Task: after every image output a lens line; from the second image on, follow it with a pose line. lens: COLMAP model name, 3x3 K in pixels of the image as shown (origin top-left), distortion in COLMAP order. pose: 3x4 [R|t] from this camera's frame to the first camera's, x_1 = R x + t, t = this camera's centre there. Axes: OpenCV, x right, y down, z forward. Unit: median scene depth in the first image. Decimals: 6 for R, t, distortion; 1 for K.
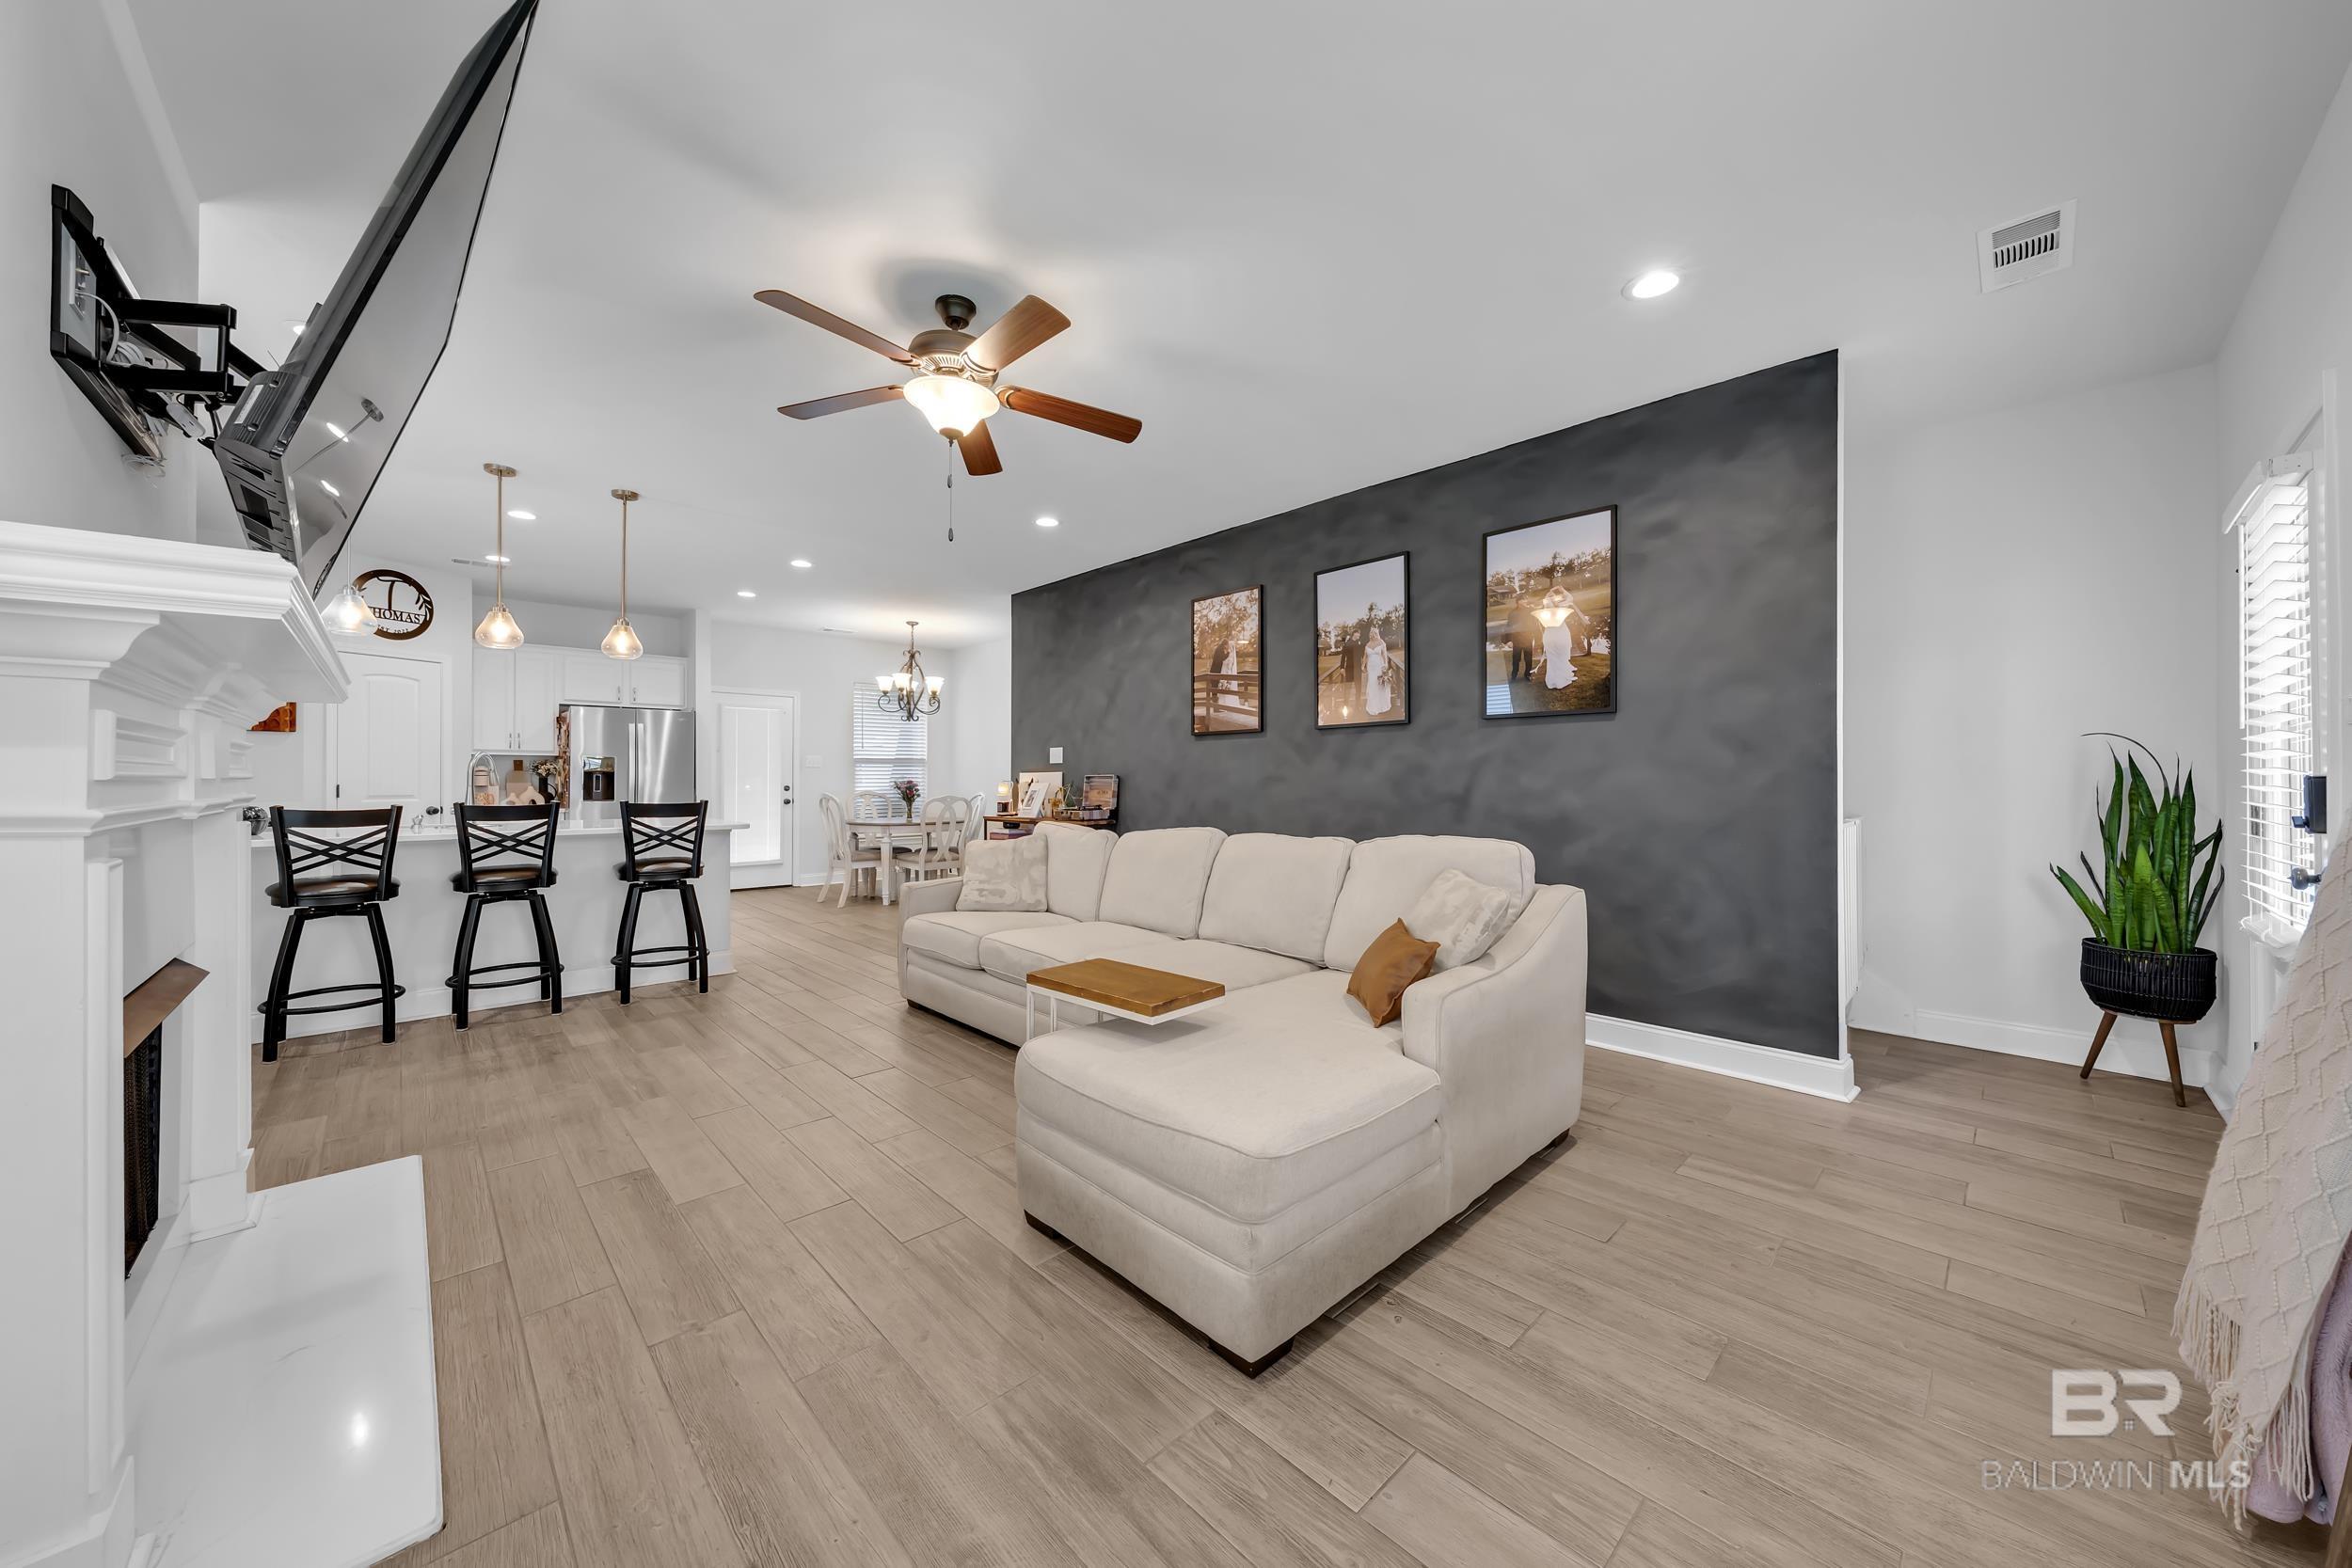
lens RADIAL K [[823.3, 0, 1175.7], [0, 823.3, 778.6], [0, 0, 1]] dist [-0.001201, 0.000209]
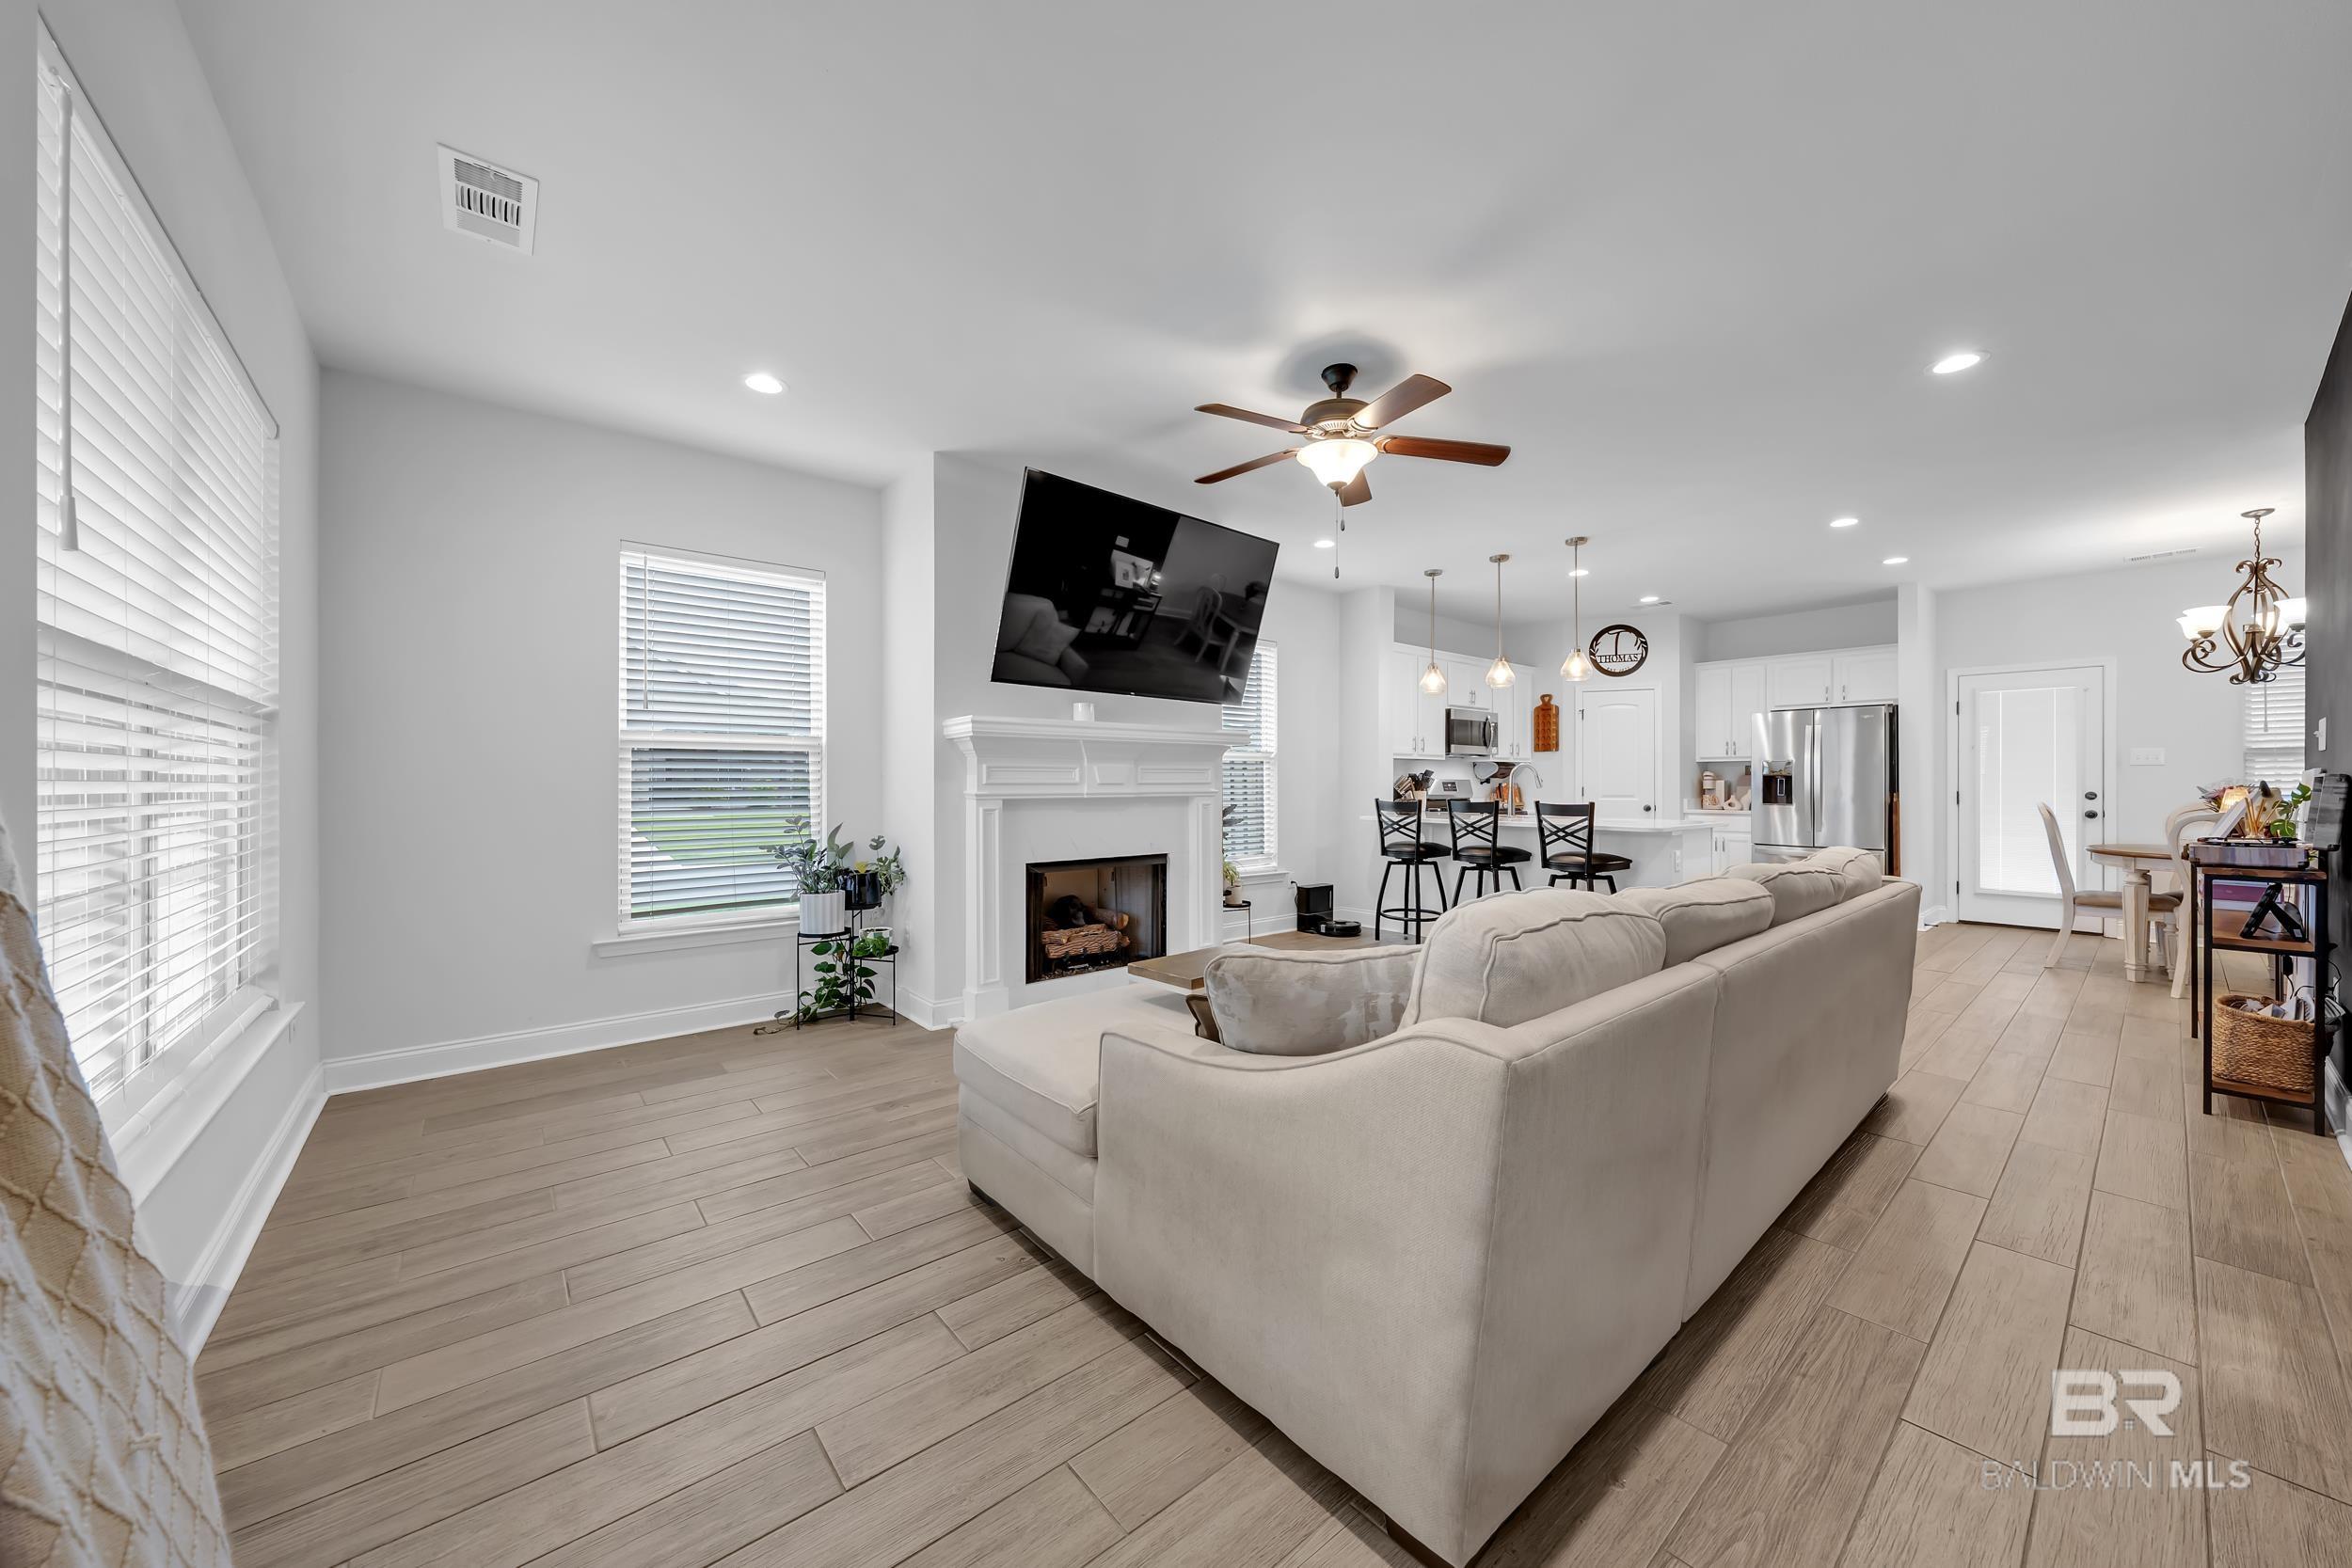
lens RADIAL K [[820.6, 0, 1181.9], [0, 820.6, 784.6], [0, 0, 1]] dist [-0.002051, -0.000196]
pose [[-0.056217, 0.001101, -0.998418, 1.101666], [0.001356, 0.999999, 0.001027, 0.001803], [0.998418, -0.001296, -0.056219, 1.045931]]
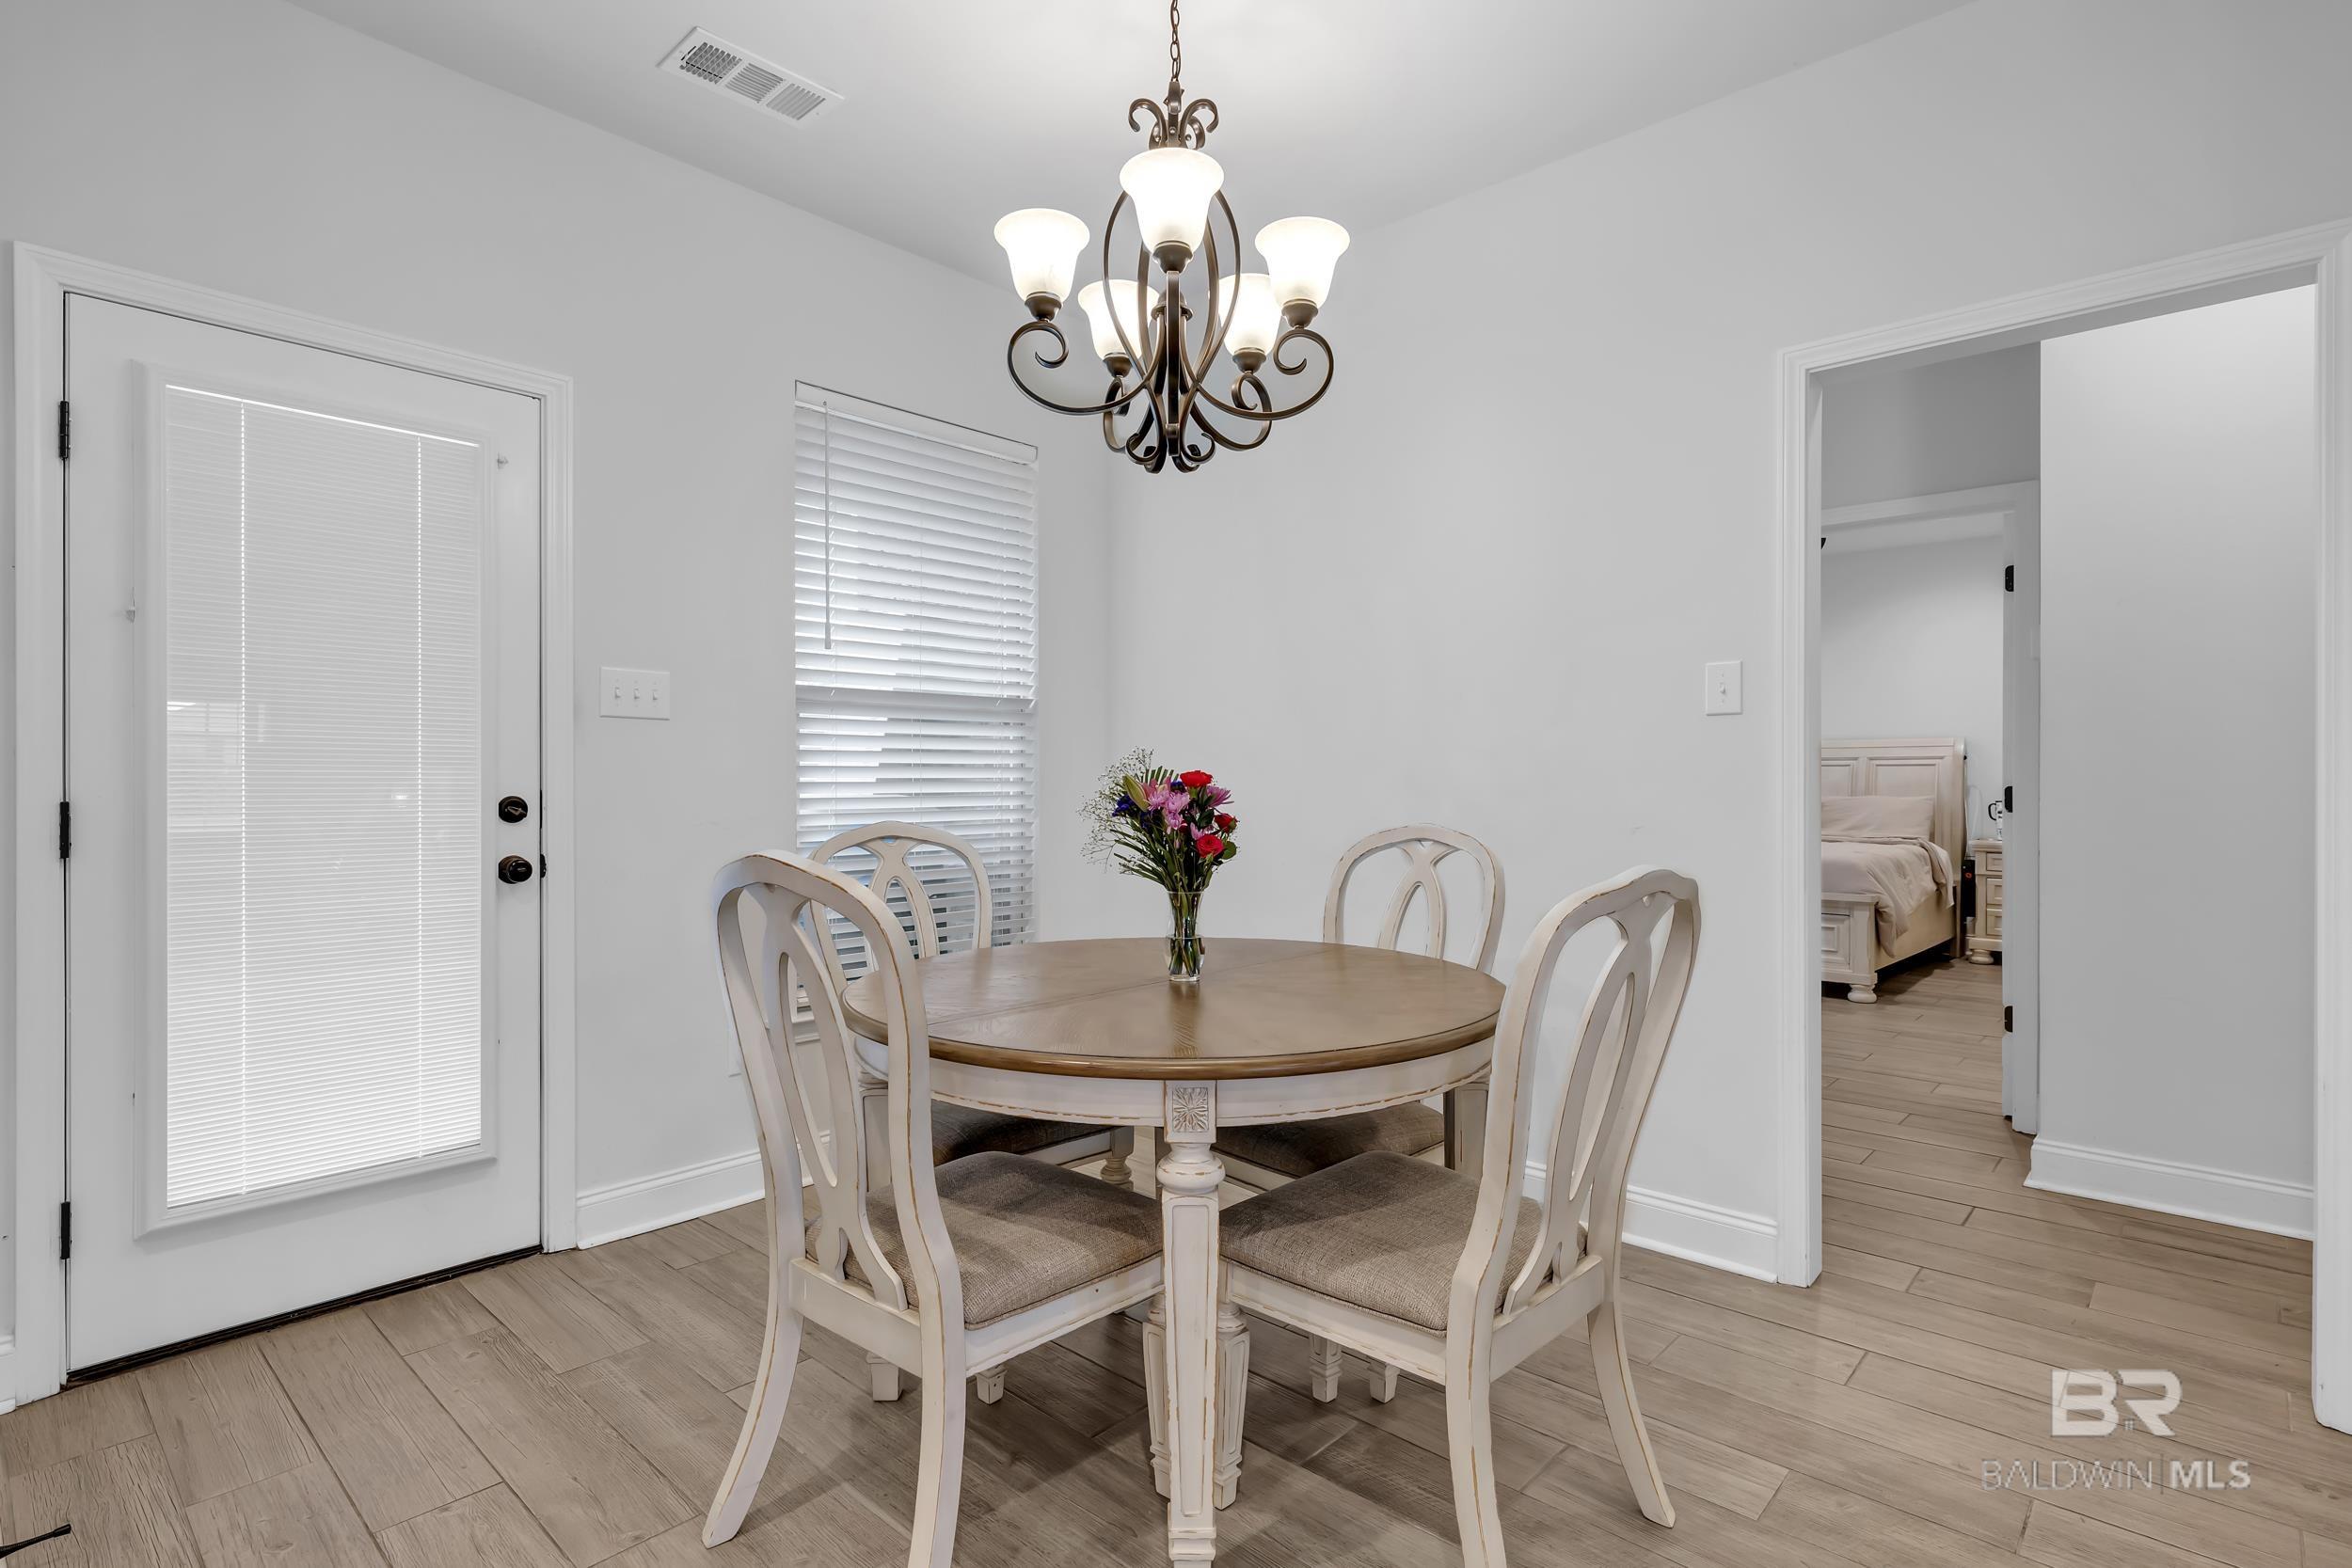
lens RADIAL K [[1156.1, 0, 1188.5], [0, 1156.1, 782.6], [0, 0, 1]] dist [-0.000965, 0.000158]
pose [[0.997805, 0.000526, 0.066218, -1.269563], [-0.000305, 0.999994, -0.003346, 0.023892], [-0.066219, 0.003319, 0.997800, 2.759784]]
